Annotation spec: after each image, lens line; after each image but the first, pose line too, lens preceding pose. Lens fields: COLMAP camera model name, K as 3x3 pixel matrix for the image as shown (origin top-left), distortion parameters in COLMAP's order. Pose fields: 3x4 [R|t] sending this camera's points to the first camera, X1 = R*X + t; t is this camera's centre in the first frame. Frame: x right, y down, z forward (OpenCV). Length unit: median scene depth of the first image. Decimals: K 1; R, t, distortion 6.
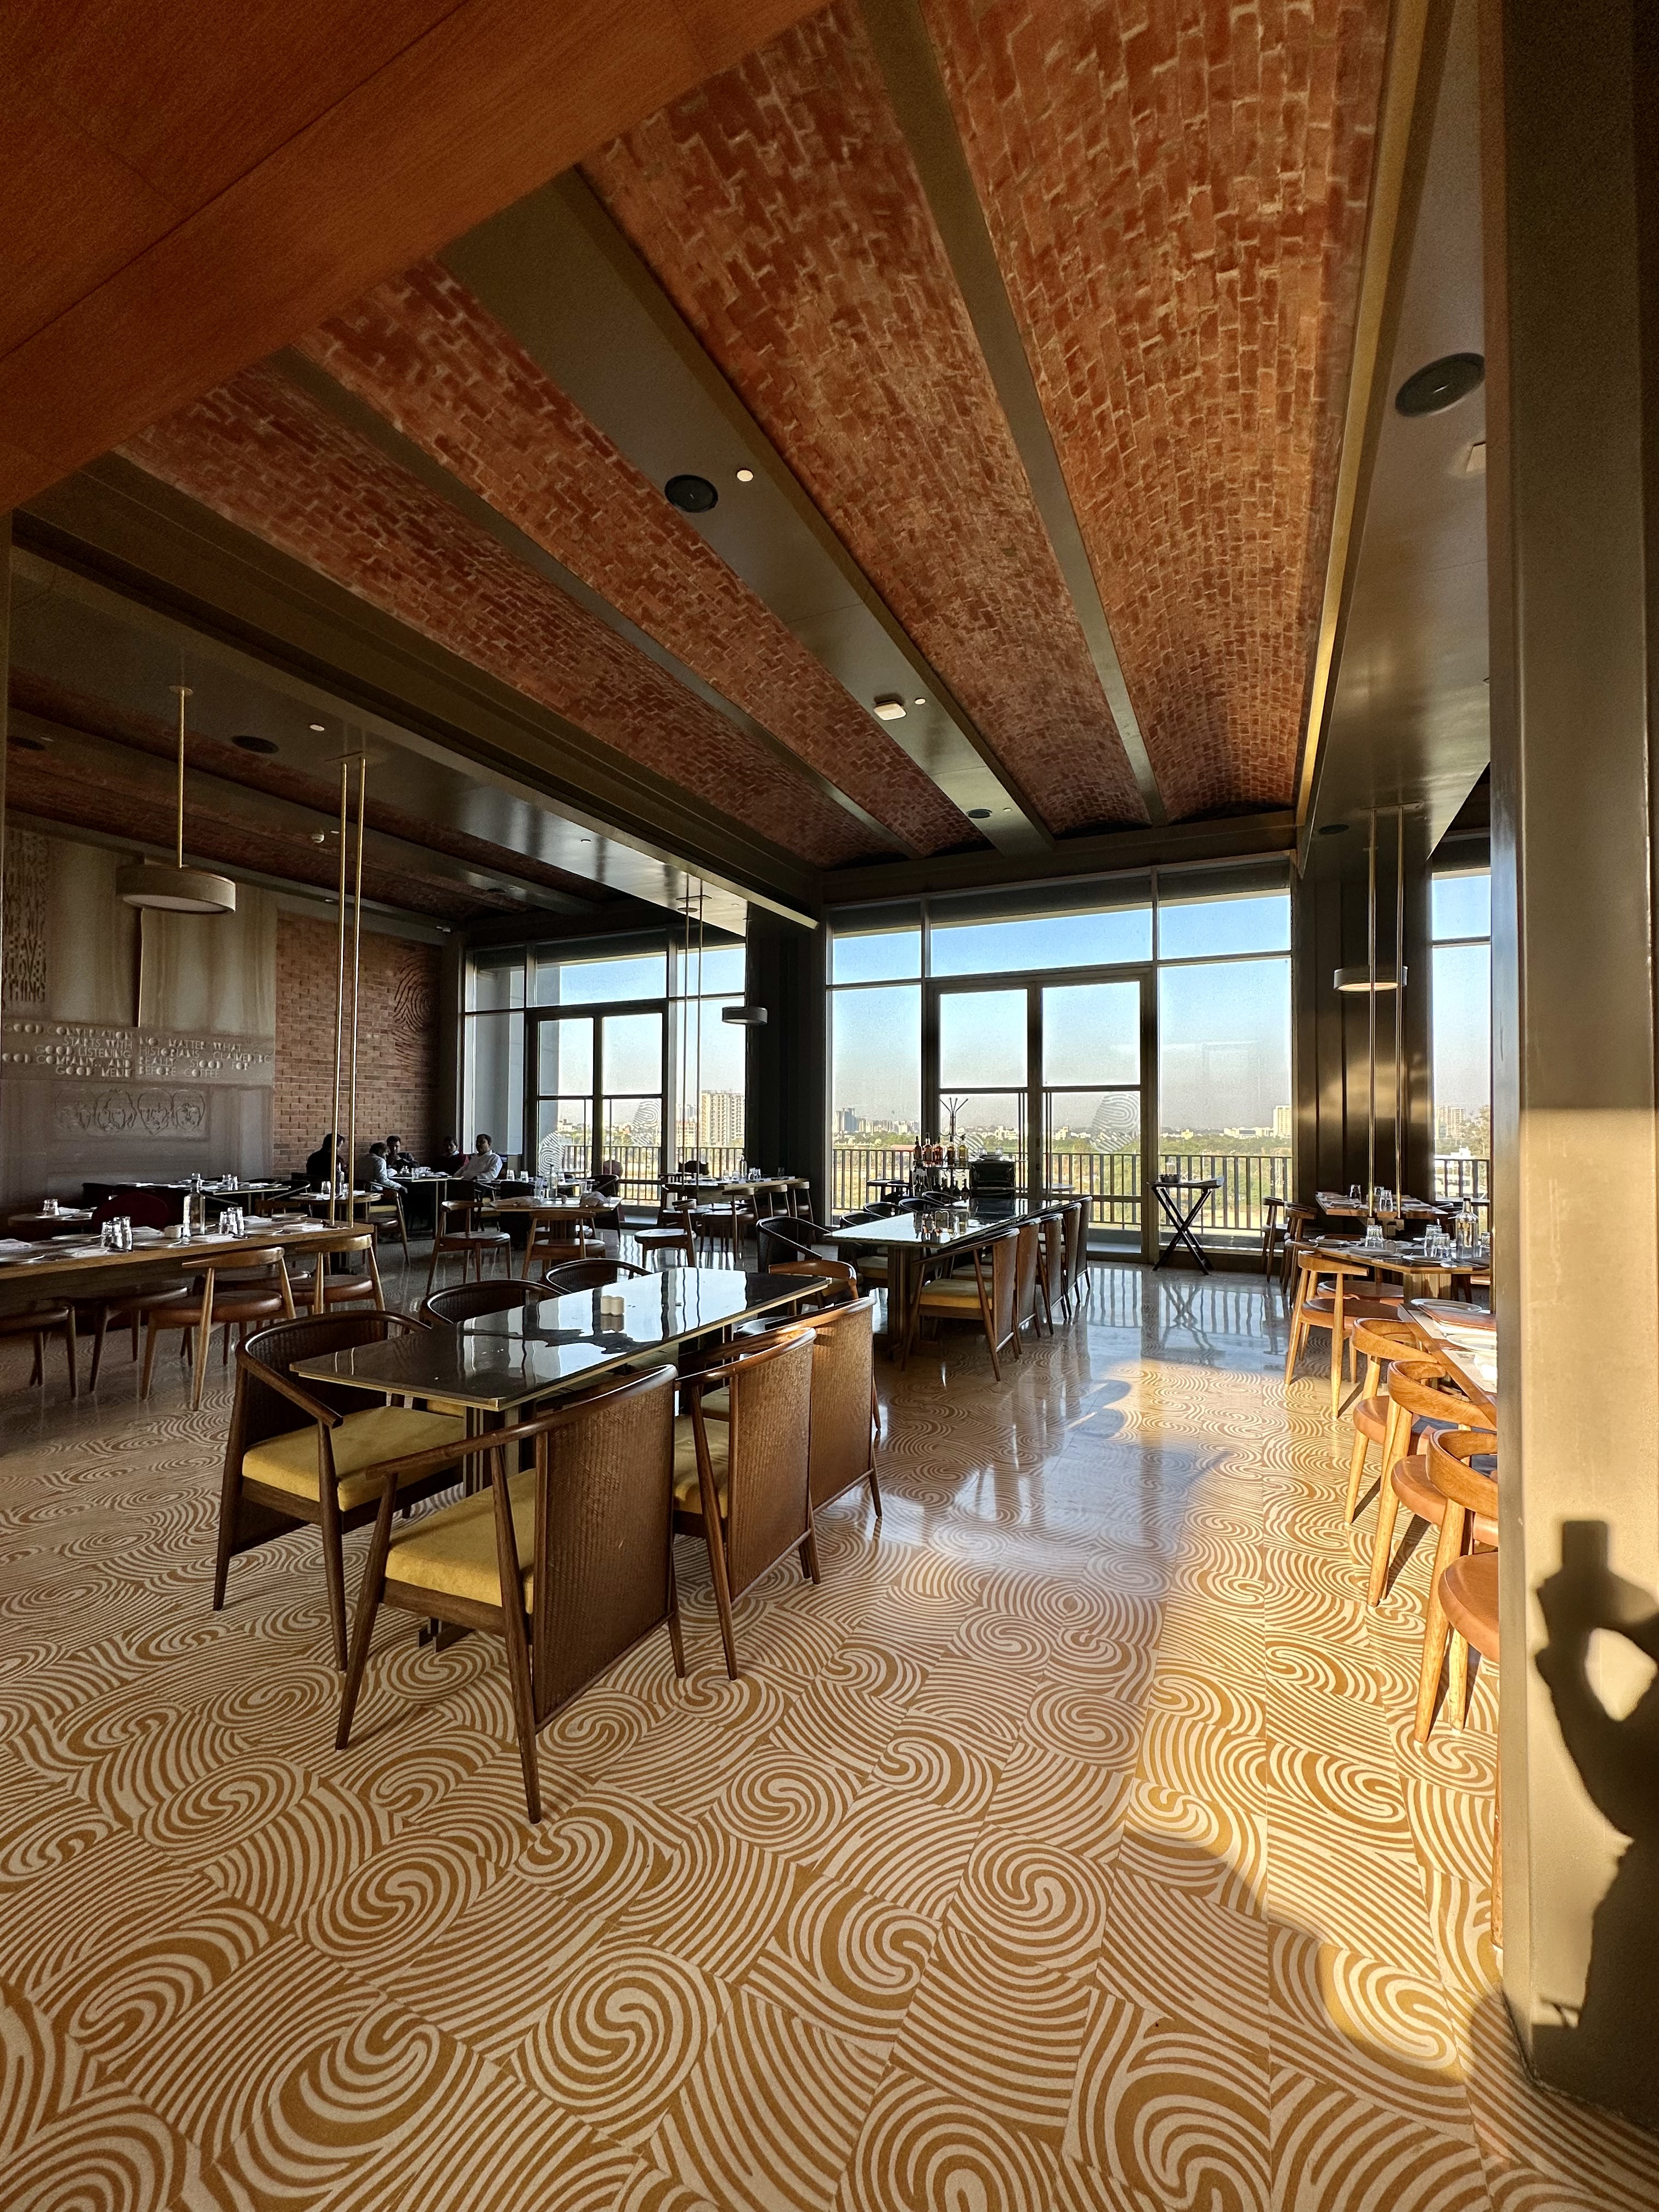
lens RADIAL K [[882.0, 0, 825.9], [0, 882.0, 1124.0], [0, 0, 1]] dist [-0.001027, 0.000000]
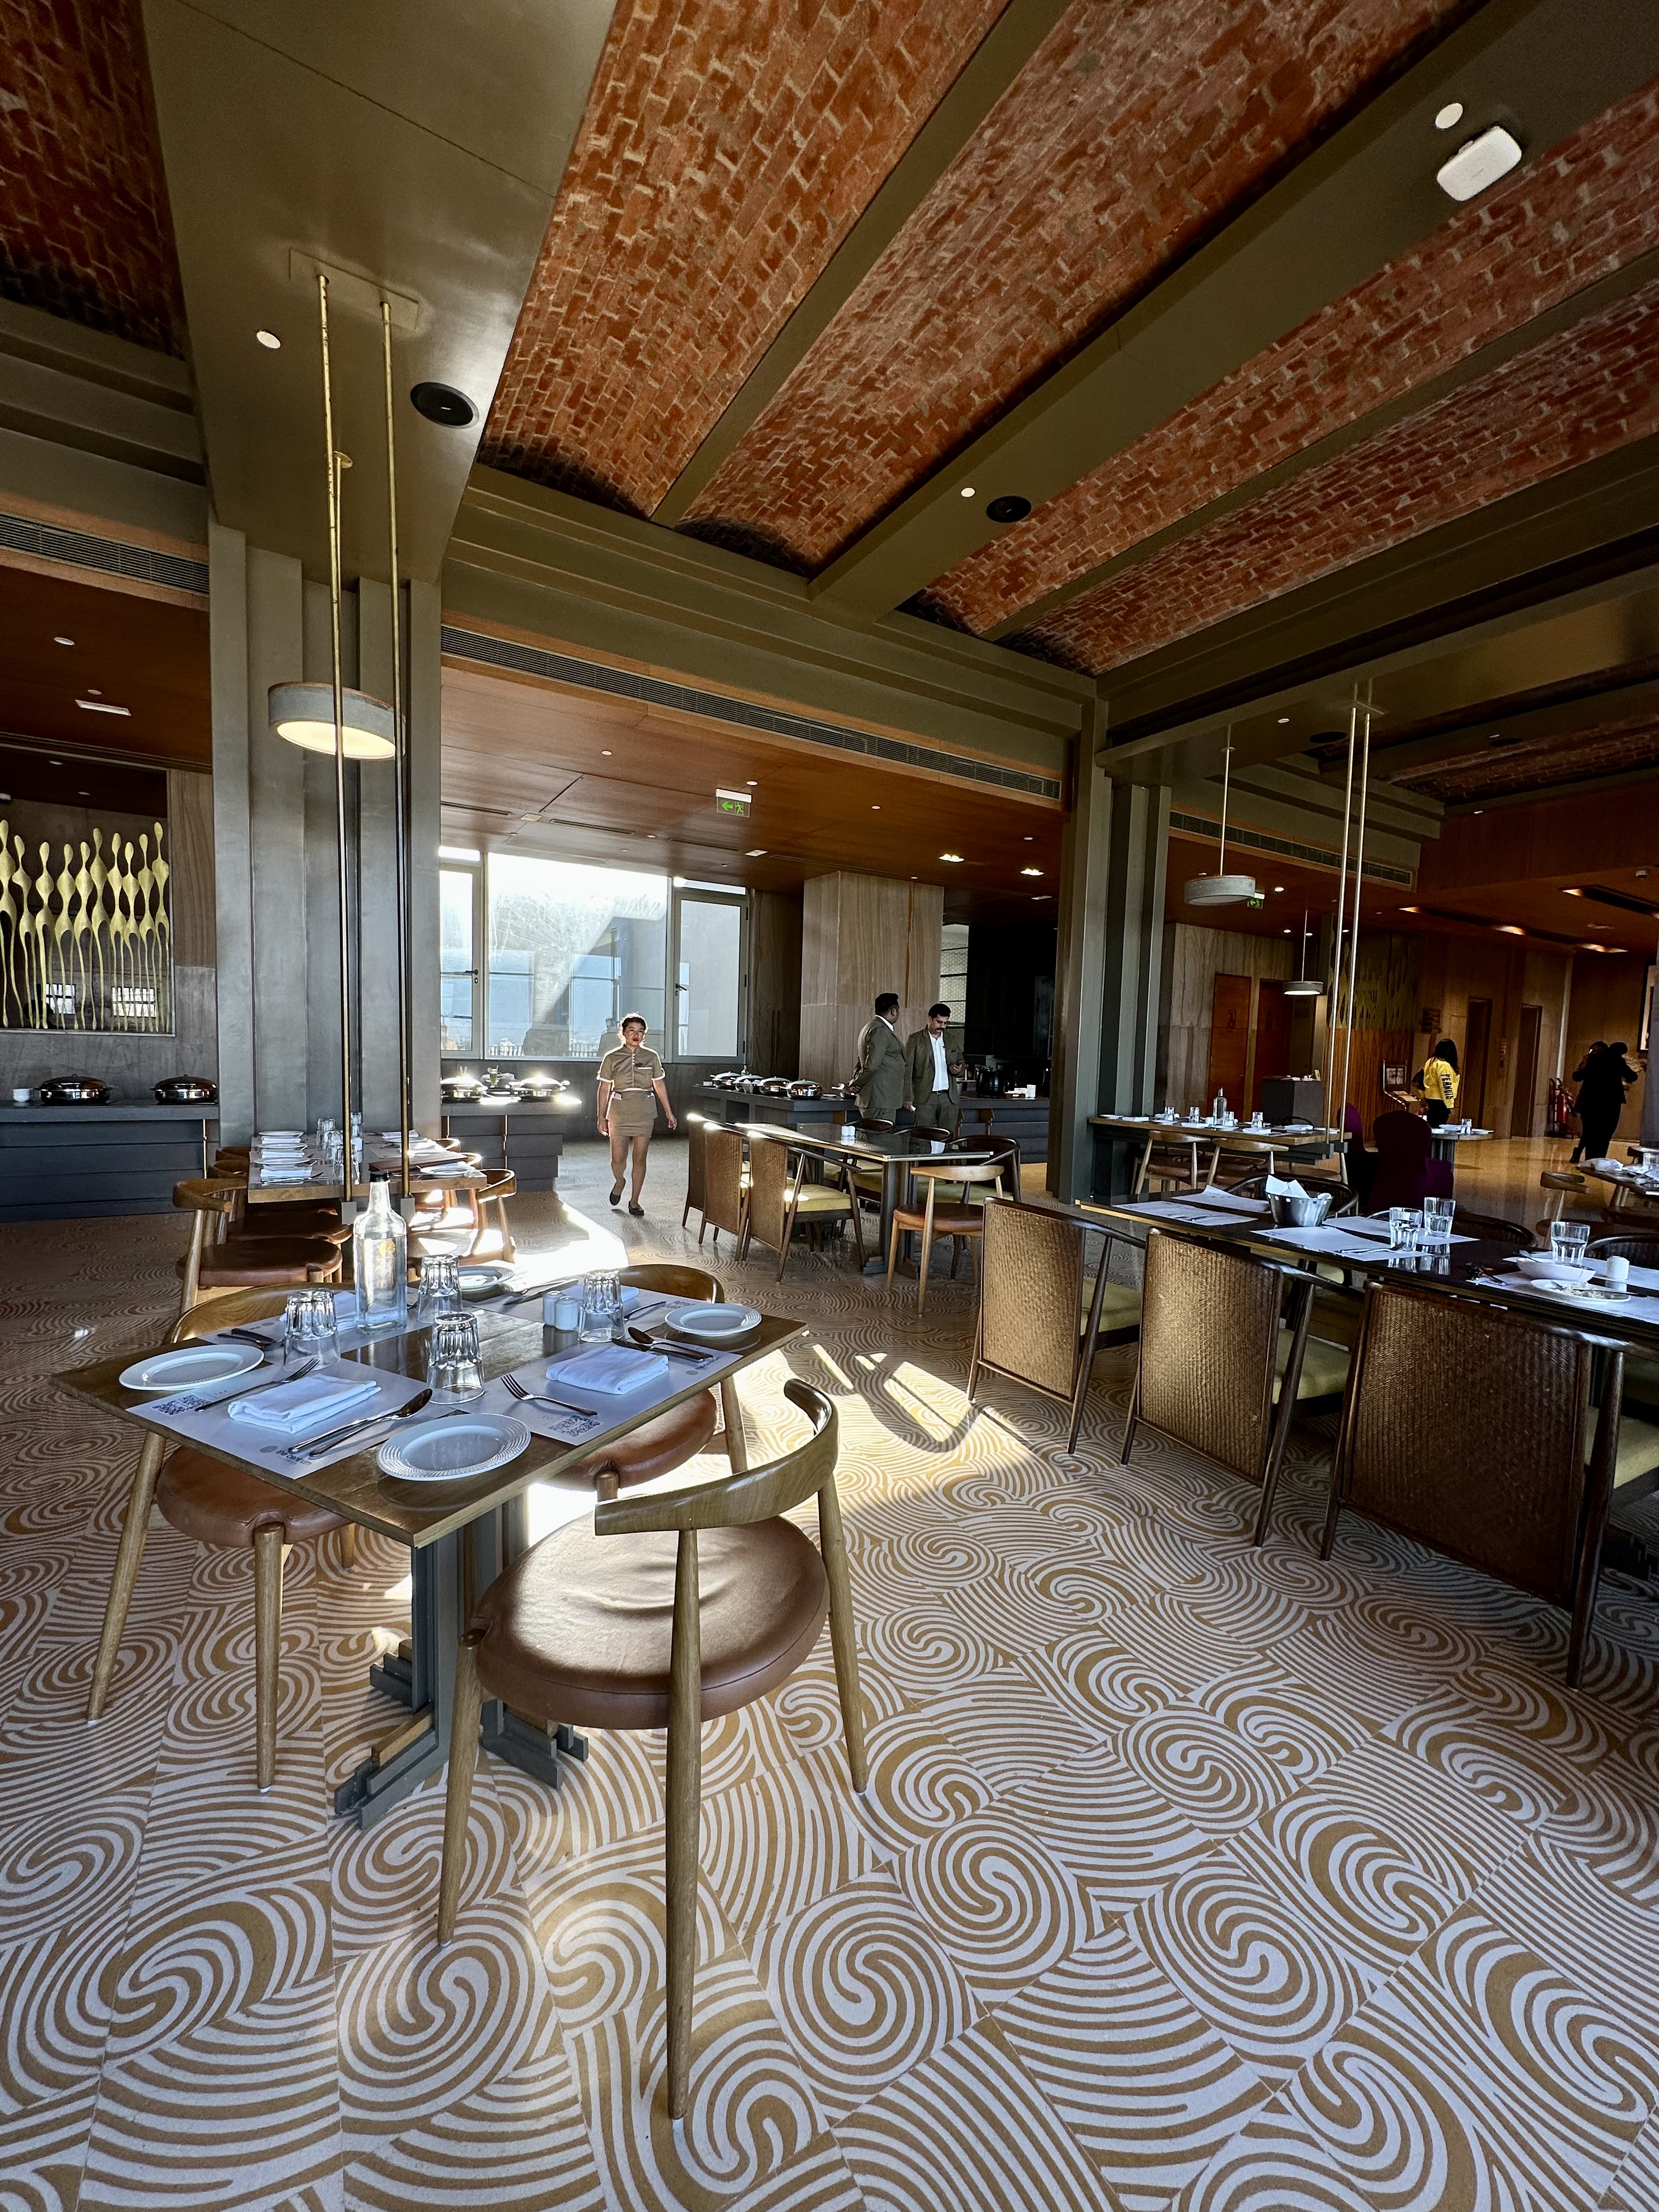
lens RADIAL K [[876.7, 0, 830.6], [0, 876.7, 1107.9], [0, 0, 1]] dist [-0.002207, -0.000020]
pose [[-0.535557, 0.039218, -0.843588, 1.006598], [-0.029177, 0.997465, 0.064895, 0.022442], [0.843995, 0.059368, -0.533056, 1.478081]]
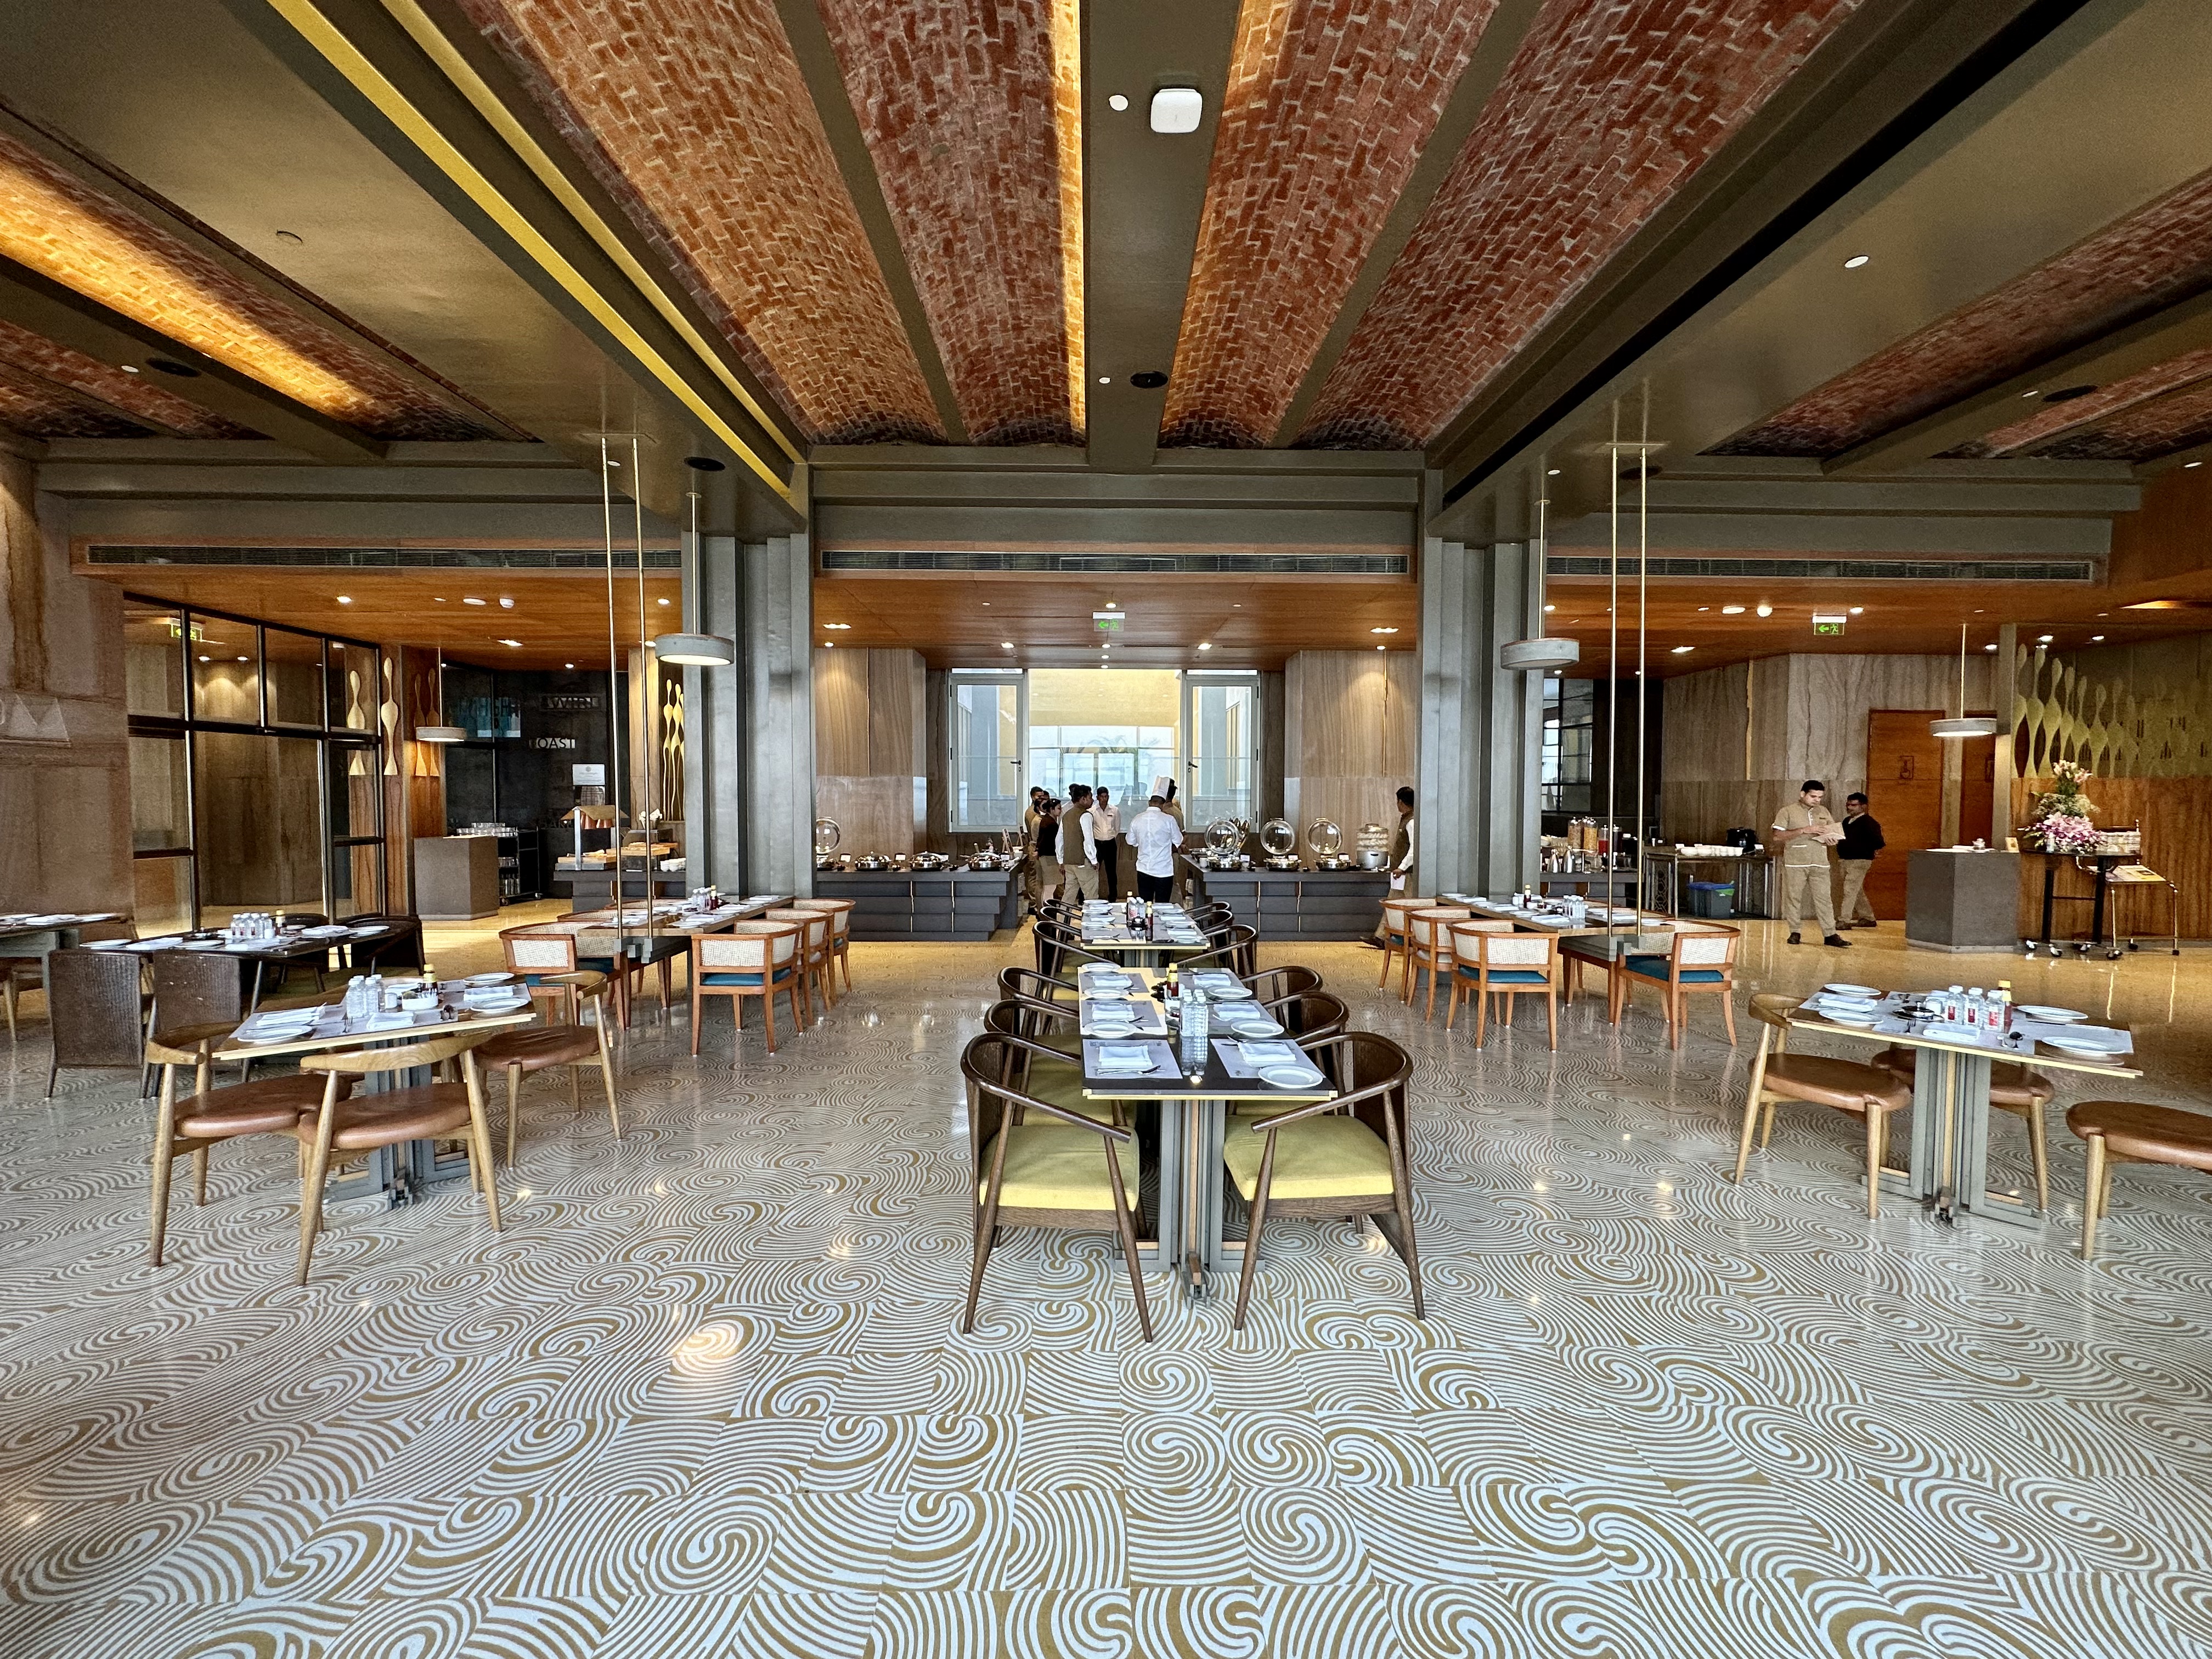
lens RADIAL K [[885.6, 0, 1103.8], [0, 885.6, 827.2], [0, 0, 1]] dist [0.000360, -0.000150]
pose [[-0.891854, 0.009332, -0.452227, 0.549637], [-0.006666, 0.999407, 0.033770, -0.054527], [0.452275, 0.033133, -0.891263, 2.244999]]
